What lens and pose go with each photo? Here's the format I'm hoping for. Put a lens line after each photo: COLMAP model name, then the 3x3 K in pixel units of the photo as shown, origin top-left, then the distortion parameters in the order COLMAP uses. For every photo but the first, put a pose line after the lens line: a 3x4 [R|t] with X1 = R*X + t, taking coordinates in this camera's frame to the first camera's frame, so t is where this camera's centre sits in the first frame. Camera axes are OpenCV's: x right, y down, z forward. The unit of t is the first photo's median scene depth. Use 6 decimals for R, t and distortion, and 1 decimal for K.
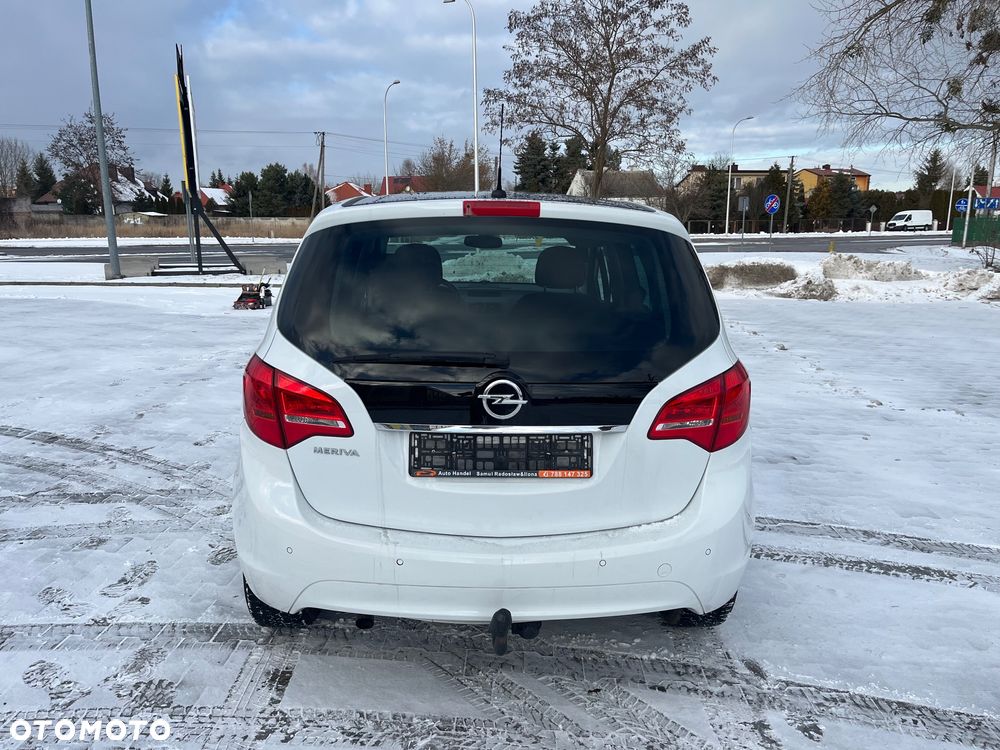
lens RADIAL K [[756.7, 0, 493.7], [0, 756.7, 379.0], [0, 0, 1]] dist [0.072106, -0.100092]
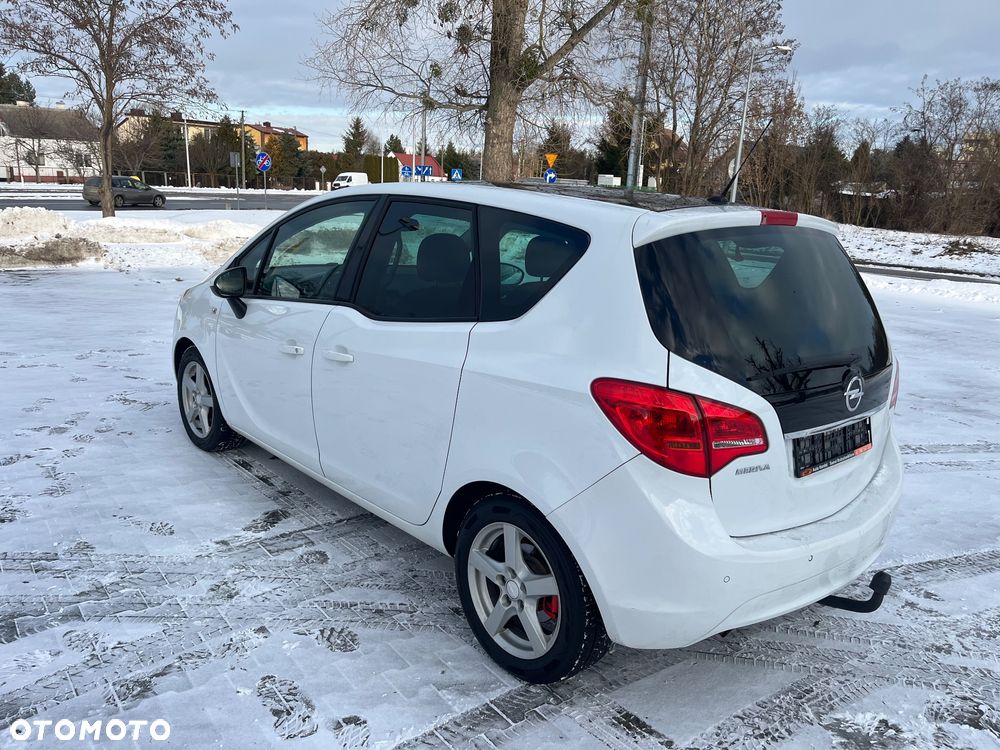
lens RADIAL K [[756.7, 0, 501.5], [0, 756.7, 381.4], [0, 0, 1]] dist [0.072106, -0.100092]
pose [[0.760303, -0.127979, 0.636837, -0.556384], [0.088823, 0.991673, 0.093244, -0.072430], [-0.643467, -0.014328, 0.765339, 0.233992]]
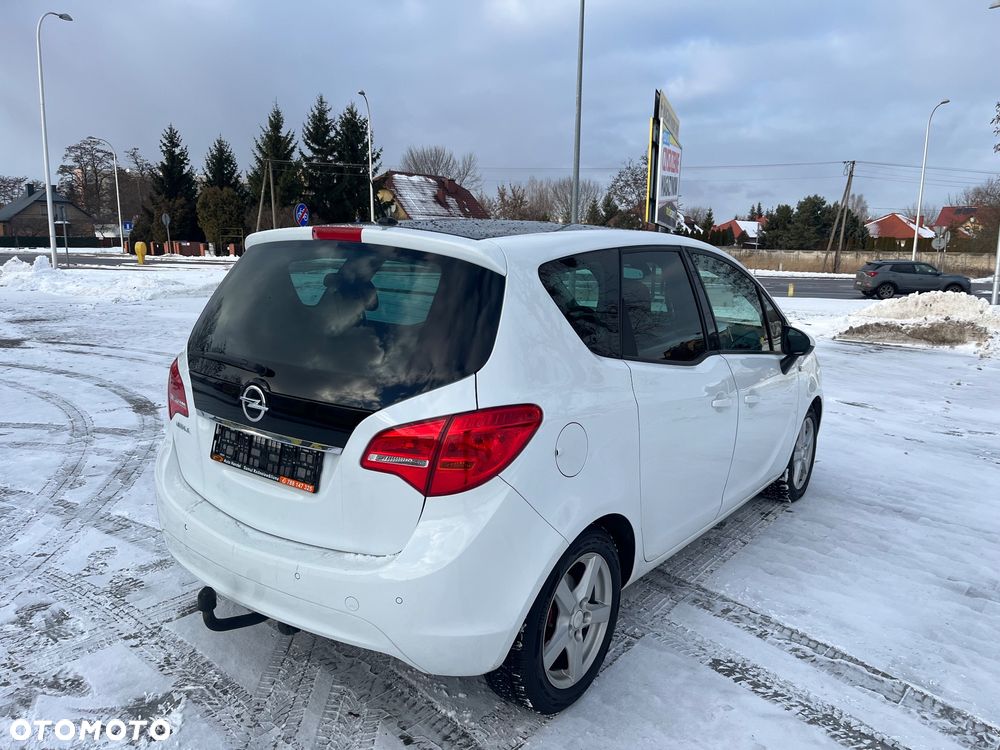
lens RADIAL K [[756.7, 0, 505.8], [0, 756.7, 380.0], [0, 0, 1]] dist [0.072106, -0.100092]
pose [[0.789507, 0.125767, -0.600718, 0.482444], [-0.149543, 0.988700, 0.010455, -0.036787], [0.595244, 0.081578, 0.799393, 0.164905]]
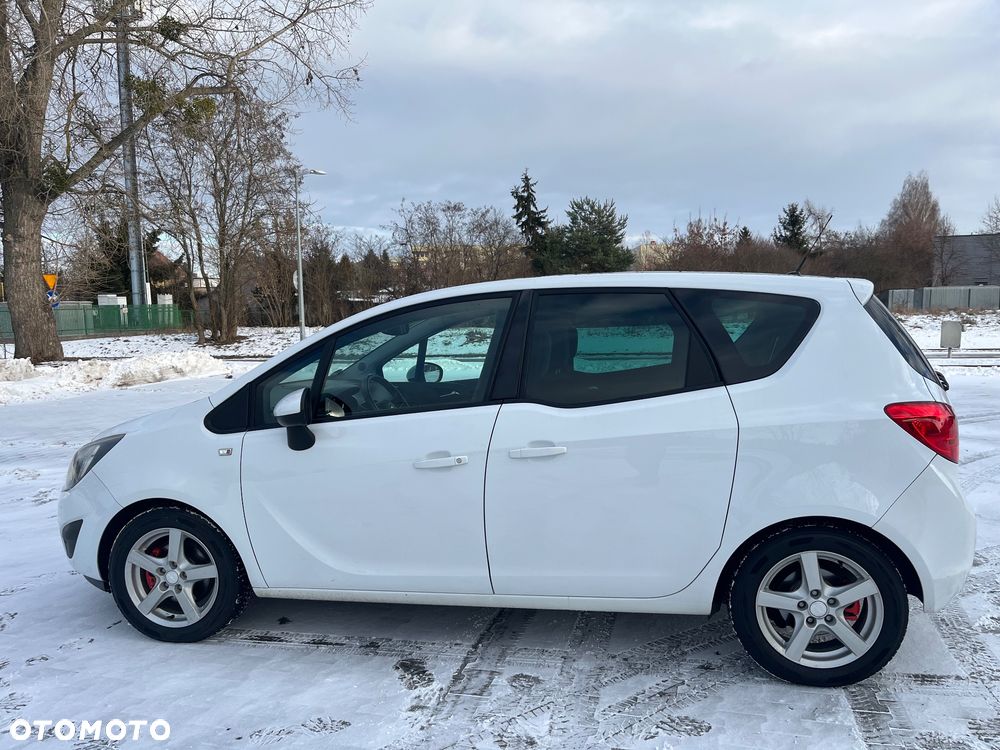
lens RADIAL K [[756.7, 0, 501.7], [0, 756.7, 380.6], [0, 0, 1]] dist [0.072106, -0.100092]
pose [[0.212211, -0.102678, 0.971815, -0.886402], [0.224645, 0.972957, 0.053744, -0.151138], [-0.951053, 0.206908, 0.229538, 0.740928]]
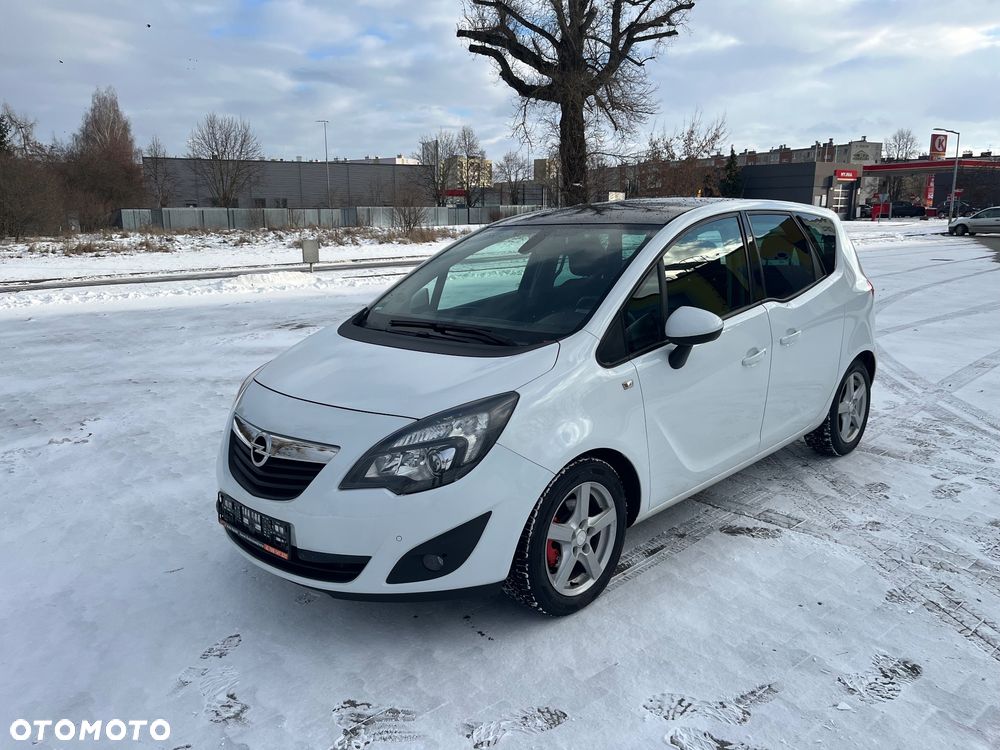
lens RADIAL K [[756.7, 0, 500.9], [0, 756.7, 380.5], [0, 0, 1]] dist [0.072106, -0.100092]
pose [[-0.689972, -0.149781, 0.708170, -0.631978], [0.163542, 0.920800, 0.354092, -0.376281], [-0.705119, 0.360129, -0.610831, 1.705913]]
